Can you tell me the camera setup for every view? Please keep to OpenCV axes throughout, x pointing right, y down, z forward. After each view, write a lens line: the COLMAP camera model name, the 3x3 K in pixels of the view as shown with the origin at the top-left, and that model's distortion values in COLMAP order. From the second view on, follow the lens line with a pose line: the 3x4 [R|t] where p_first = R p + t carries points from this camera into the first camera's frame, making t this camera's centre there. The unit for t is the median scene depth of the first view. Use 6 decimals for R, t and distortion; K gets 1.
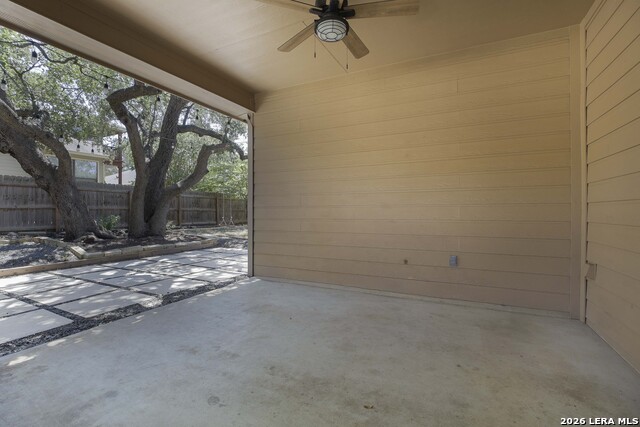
lens RADIAL K [[293.4, 0, 320.0], [0, 293.4, 213.5], [0, 0, 1]] dist [-0.044869, 0.013732]
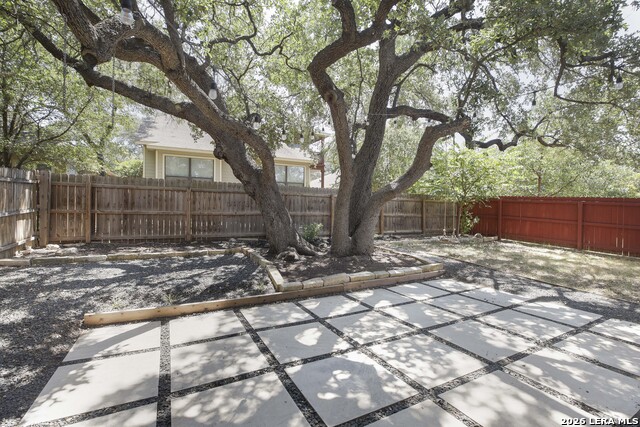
lens RADIAL K [[293.4, 0, 320.0], [0, 293.4, 213.5], [0, 0, 1]] dist [-0.044869, 0.013732]
pose [[0.817977, 0.014469, -0.575069, -0.211181], [-0.014133, 0.999887, 0.005054, -0.030870], [0.575077, 0.003993, 0.818089, 0.298819]]
